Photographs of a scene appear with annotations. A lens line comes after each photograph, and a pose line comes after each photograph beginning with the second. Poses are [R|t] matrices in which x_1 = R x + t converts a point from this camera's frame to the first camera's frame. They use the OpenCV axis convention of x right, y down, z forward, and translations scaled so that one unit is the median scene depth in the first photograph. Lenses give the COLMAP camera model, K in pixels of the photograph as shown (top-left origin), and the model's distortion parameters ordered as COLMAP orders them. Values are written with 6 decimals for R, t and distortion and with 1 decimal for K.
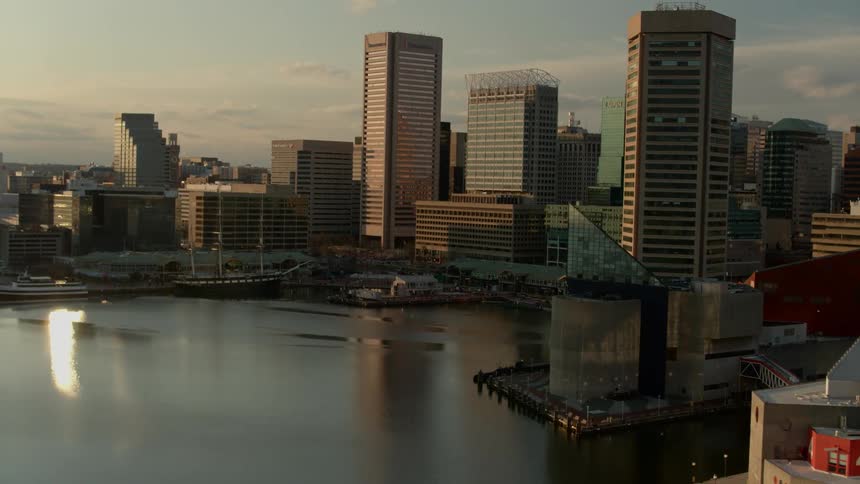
lens RADIAL K [[1210.2, 0, 430.0], [0, 1210.2, 242.0], [0, 0, 1]] dist [-0.094683, 0.089297]
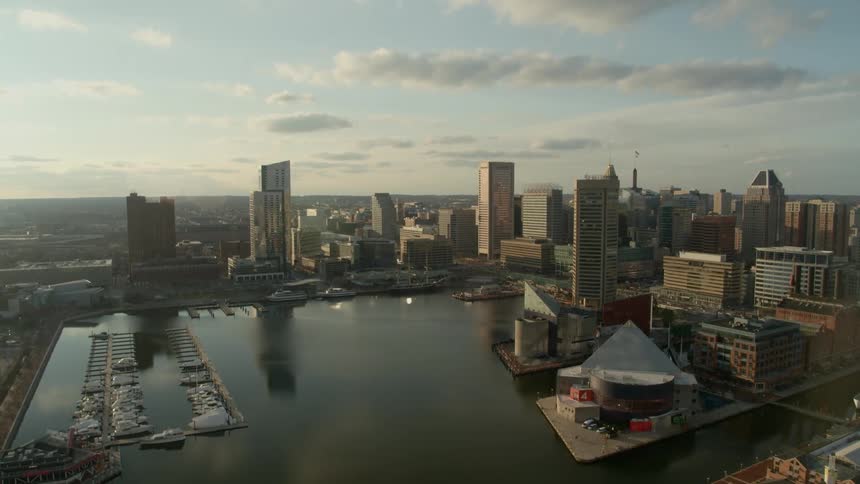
lens RADIAL K [[611.2, 0, 421.6], [0, 611.2, 245.7], [0, 0, 1]] dist [-0.127719, 0.023989]
pose [[0.982046, -0.015262, -0.188023, 0.076649], [0.021150, 0.999345, 0.029347, -0.081189], [0.187452, -0.032797, 0.981726, -0.183694]]
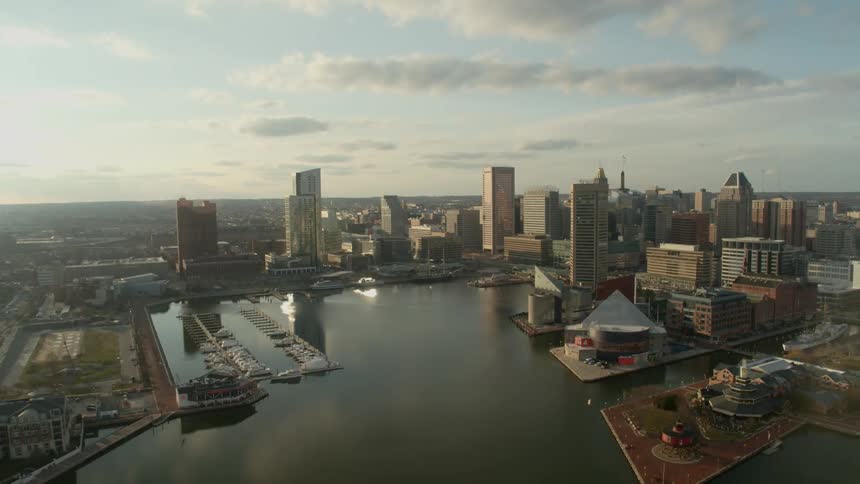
lens RADIAL K [[611.2, 0, 421.6], [0, 611.2, 245.7], [0, 0, 1]] dist [-0.127719, 0.023989]
pose [[0.984506, -0.026497, -0.173335, 0.052604], [0.031790, 0.999107, 0.027833, -0.075954], [0.172442, -0.032913, 0.984470, -0.377889]]
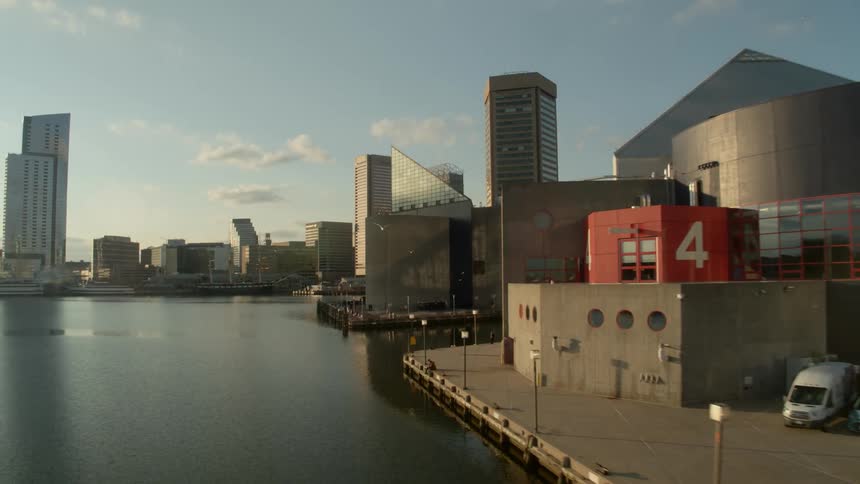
lens RADIAL K [[611.2, 0, 421.6], [0, 611.2, 245.7], [0, 0, 1]] dist [-0.127719, 0.023989]
pose [[0.999173, -0.035481, -0.019864, 0.079993], [0.033328, 0.994445, -0.099842, 0.062149], [0.023296, 0.099098, 0.994805, 0.233875]]
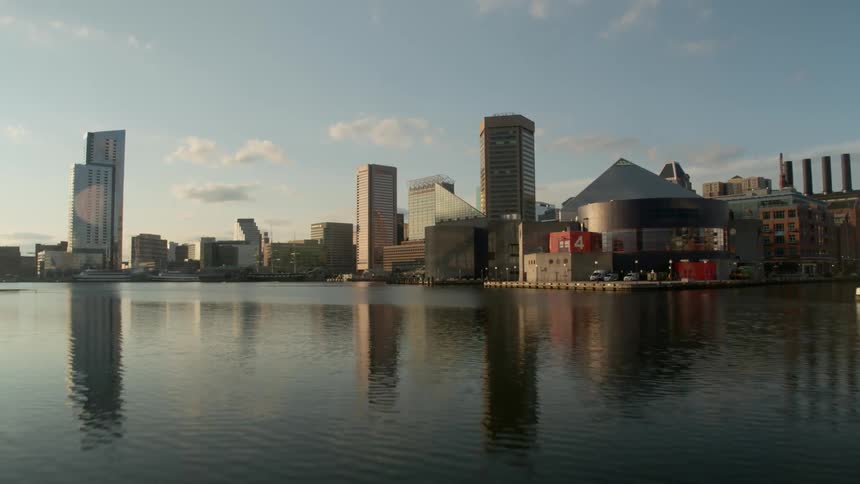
lens RADIAL K [[611.2, 0, 421.6], [0, 611.2, 245.7], [0, 0, 1]] dist [-0.127719, 0.023989]
pose [[0.999306, -0.029793, 0.022372, 0.037511], [0.031824, 0.994803, -0.096720, 0.080495], [-0.019374, 0.097365, 0.995060, 0.046700]]
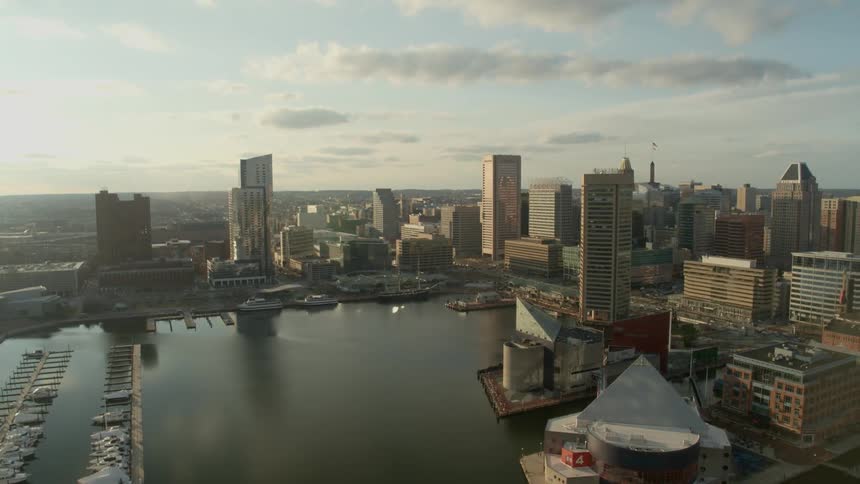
lens RADIAL K [[611.2, 0, 421.6], [0, 611.2, 245.7], [0, 0, 1]] dist [-0.127719, 0.023989]
pose [[0.976545, -0.013801, -0.214872, 0.098097], [0.022362, 0.999048, 0.037462, -0.089843], [0.214150, -0.041388, 0.975924, -0.059573]]
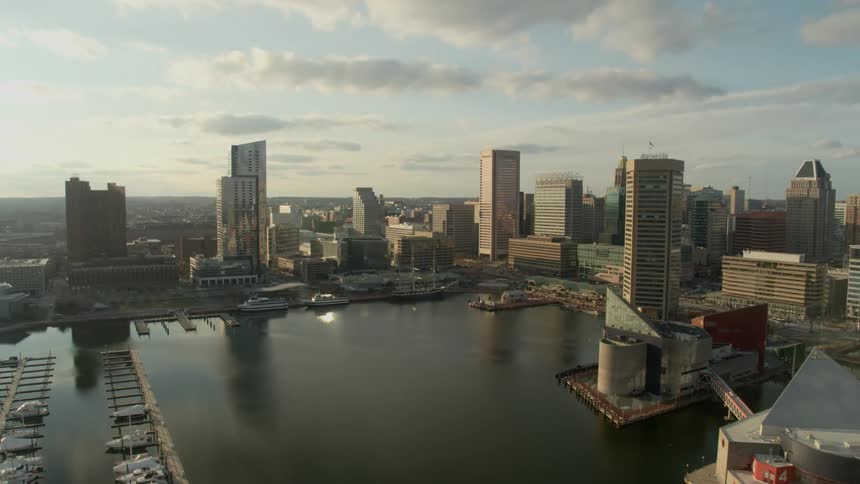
lens RADIAL K [[611.2, 0, 421.6], [0, 611.2, 245.7], [0, 0, 1]] dist [-0.127719, 0.023989]
pose [[0.990636, -0.011682, -0.136028, -0.023030], [0.015164, 0.999583, 0.024589, -0.066028], [0.135684, -0.026421, 0.990400, 0.011846]]
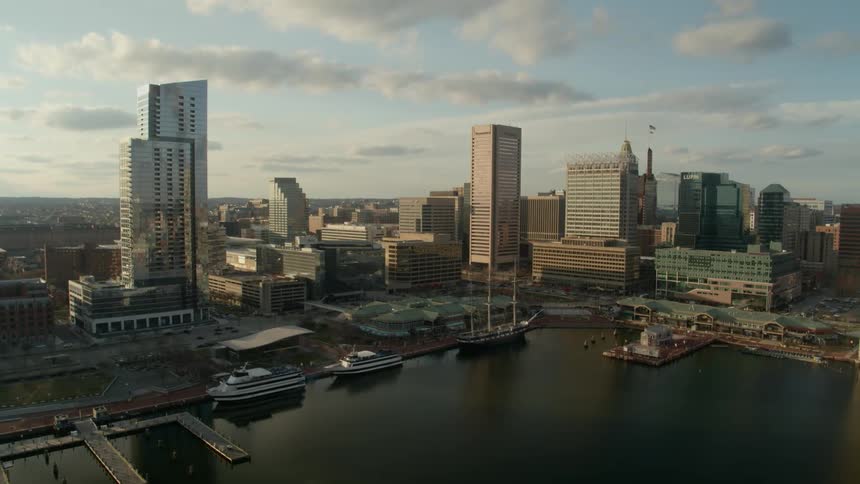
lens RADIAL K [[606.8, 0, 422.5], [0, 606.8, 241.7], [0, 0, 1]] dist [-0.166395, 0.088072]
pose [[0.995133, -0.022951, 0.095830, -0.280871], [0.021259, 0.999600, 0.018638, -0.068526], [-0.096220, -0.016510, 0.995223, 0.404627]]
